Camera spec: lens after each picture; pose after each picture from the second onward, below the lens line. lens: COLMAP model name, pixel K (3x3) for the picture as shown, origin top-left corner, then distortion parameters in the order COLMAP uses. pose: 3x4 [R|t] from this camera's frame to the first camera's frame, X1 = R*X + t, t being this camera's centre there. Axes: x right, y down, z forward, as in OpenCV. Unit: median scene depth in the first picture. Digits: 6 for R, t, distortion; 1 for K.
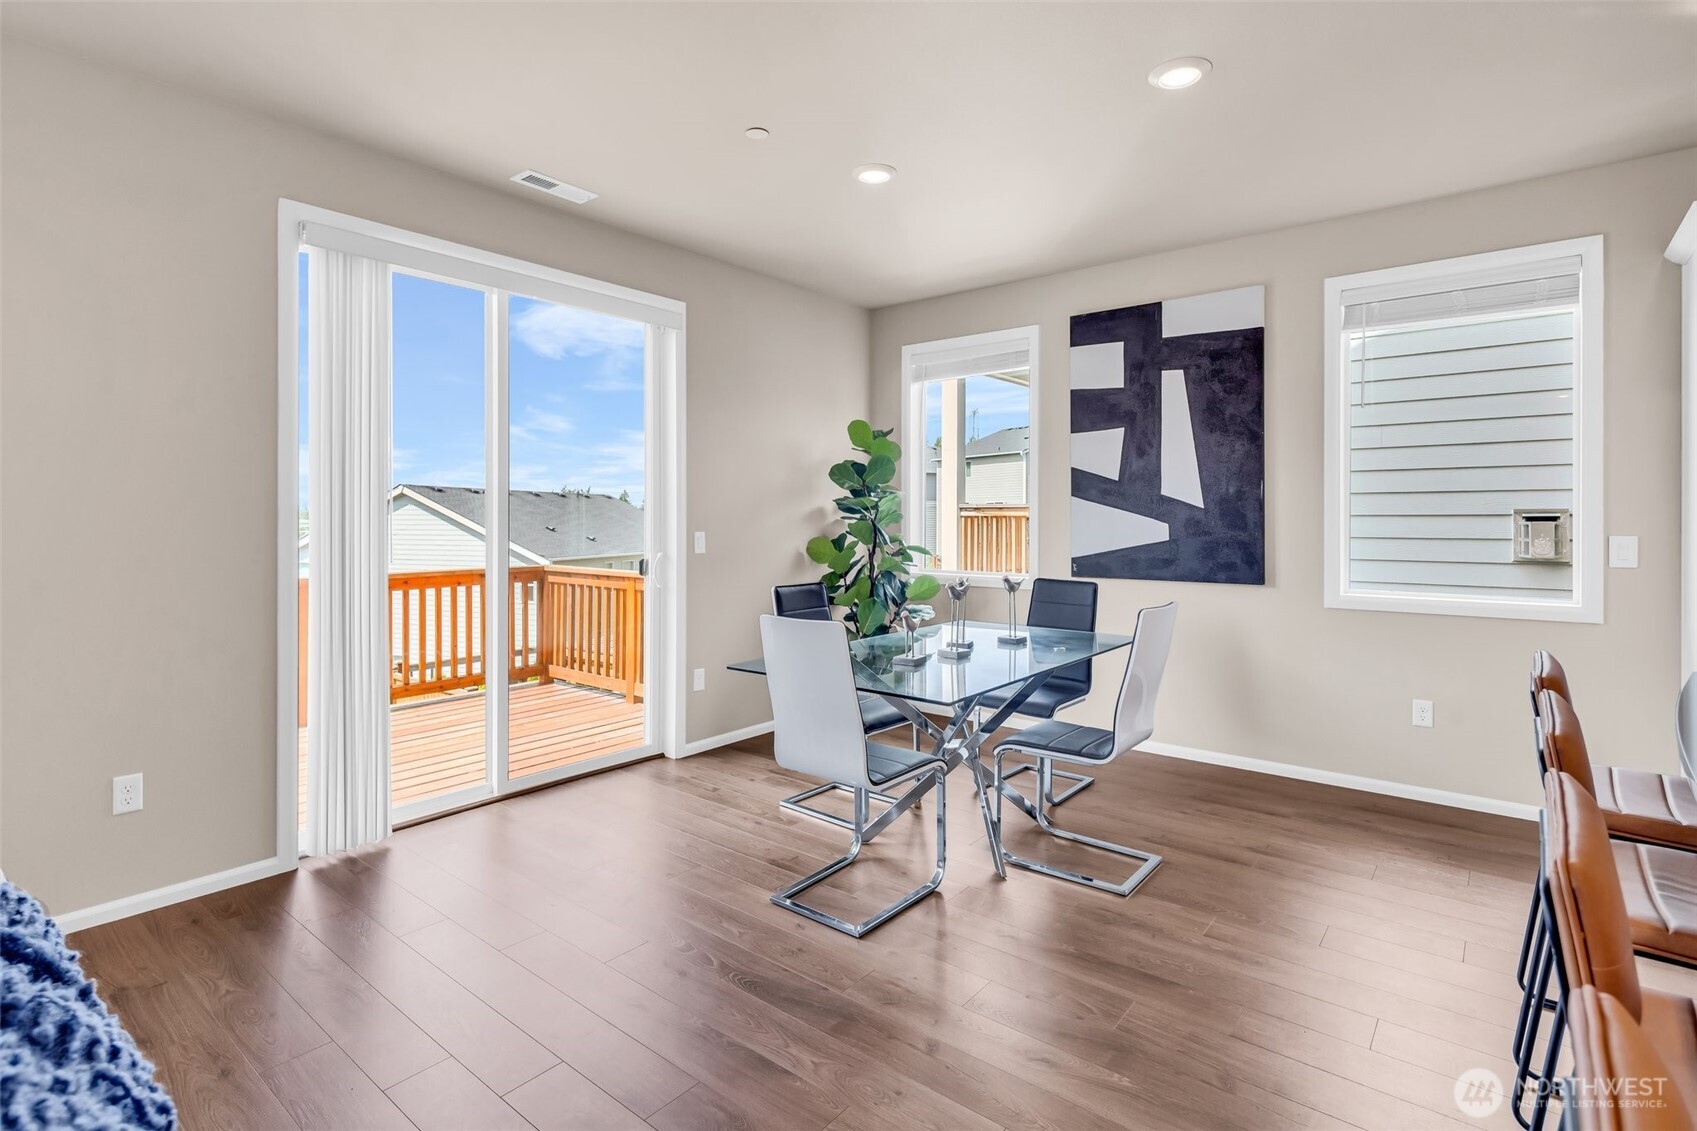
lens RADIAL K [[826.3, 0, 840.1], [0, 826.3, 519.9], [0, 0, 1]] dist [0.000977, -0.000674]
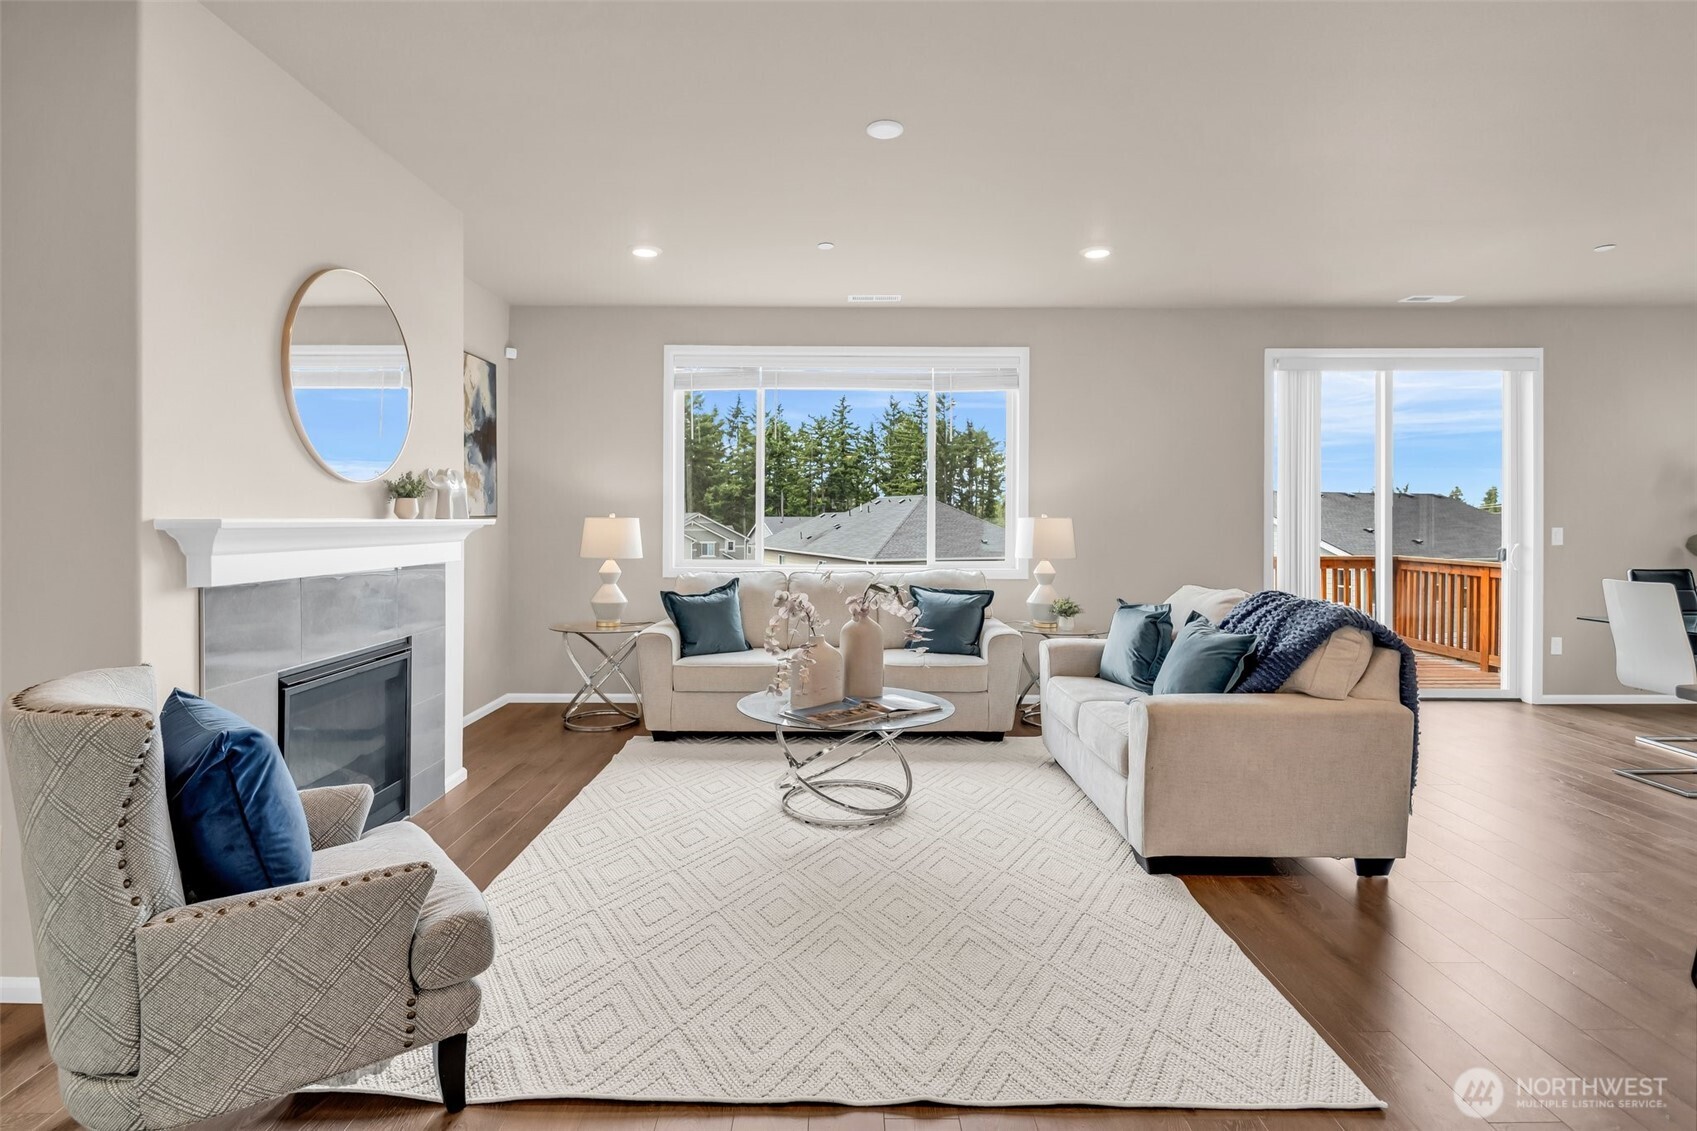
lens RADIAL K [[826.3, 0, 840.1], [0, 826.3, 519.9], [0, 0, 1]] dist [0.000977, -0.000674]
pose [[0.625244, 0.000561, -0.780429, 0.101210], [-0.001777, 0.999998, -0.000706, 0.003740], [0.780427, 0.001828, 0.625244, -0.497467]]
